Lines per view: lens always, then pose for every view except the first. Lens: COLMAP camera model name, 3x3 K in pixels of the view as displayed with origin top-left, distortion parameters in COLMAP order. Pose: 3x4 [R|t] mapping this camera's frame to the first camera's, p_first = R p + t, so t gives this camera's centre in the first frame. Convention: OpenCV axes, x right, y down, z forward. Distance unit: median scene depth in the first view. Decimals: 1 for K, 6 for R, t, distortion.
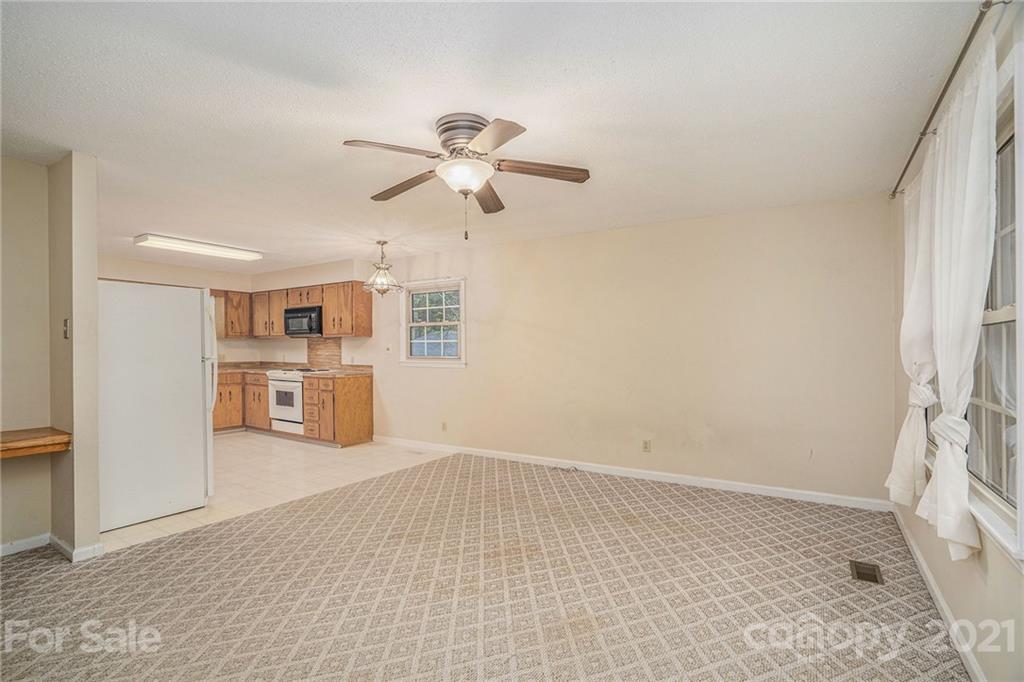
lens RADIAL K [[494.1, 0, 499.9], [0, 494.1, 348.4], [0, 0, 1]] dist [-0.072320, 0.030689]
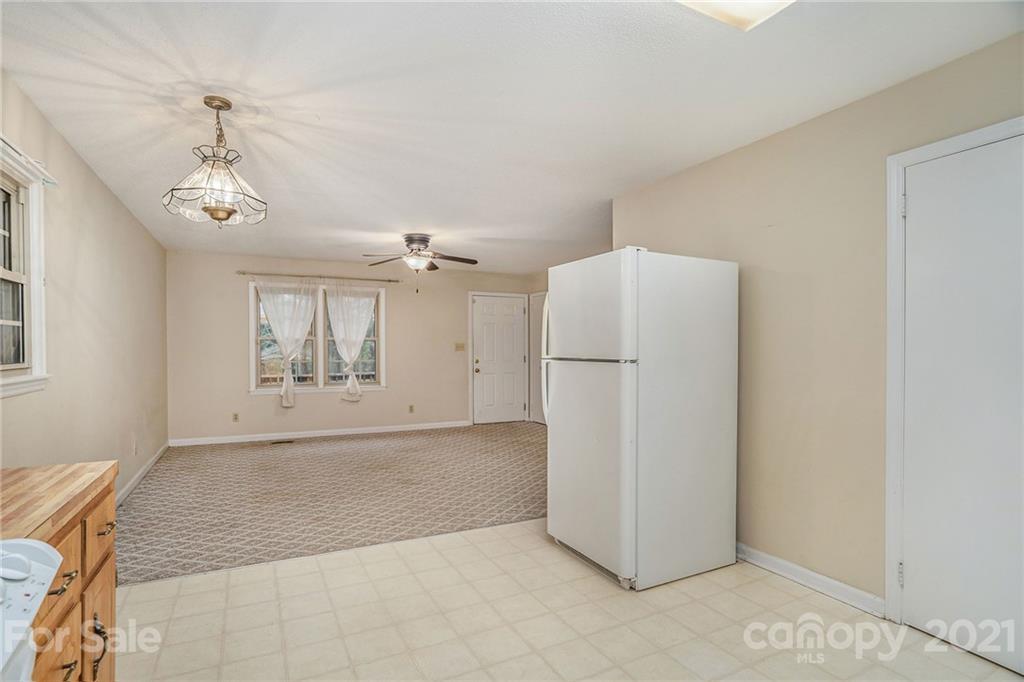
lens RADIAL K [[501.1, 0, 512.0], [0, 501.1, 341.0], [0, 0, 1]] dist [-0.073346, 0.033785]
pose [[-0.872918, 0.010394, 0.487756, -0.567410], [0.004742, 0.999907, -0.012821, 0.004529], [-0.487843, -0.008879, -0.872886, 1.041750]]
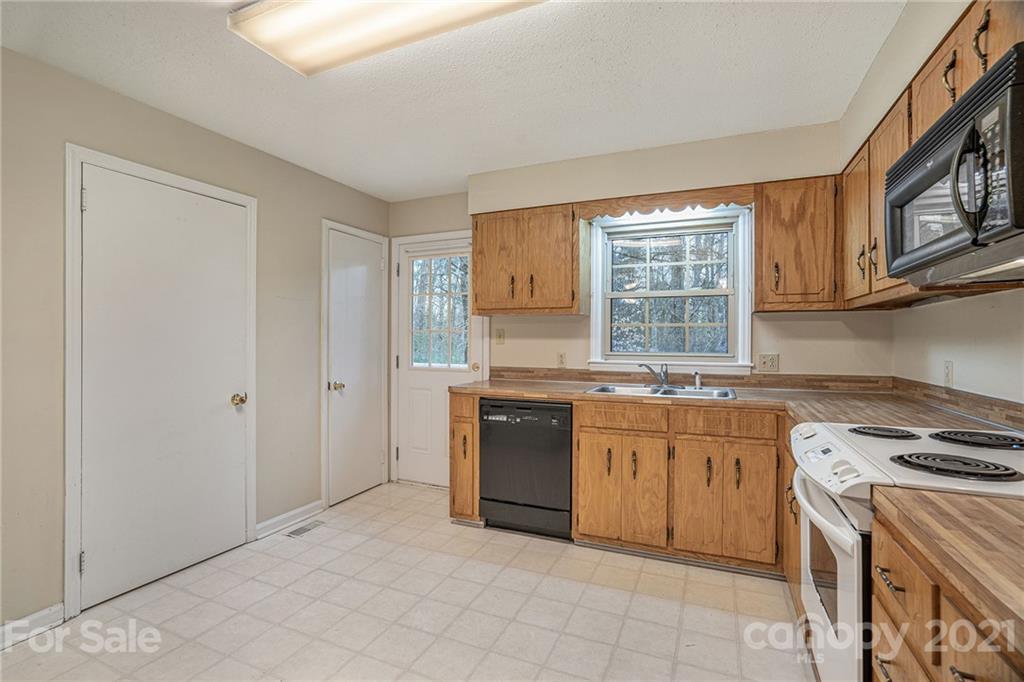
lens RADIAL K [[494.1, 0, 499.9], [0, 494.1, 348.4], [0, 0, 1]] dist [-0.072320, 0.030689]
pose [[0.156990, 0.017220, -0.987450, -0.261273], [-0.005152, 0.999849, 0.016617, 0.003007], [0.987587, 0.002478, 0.157055, 0.852897]]
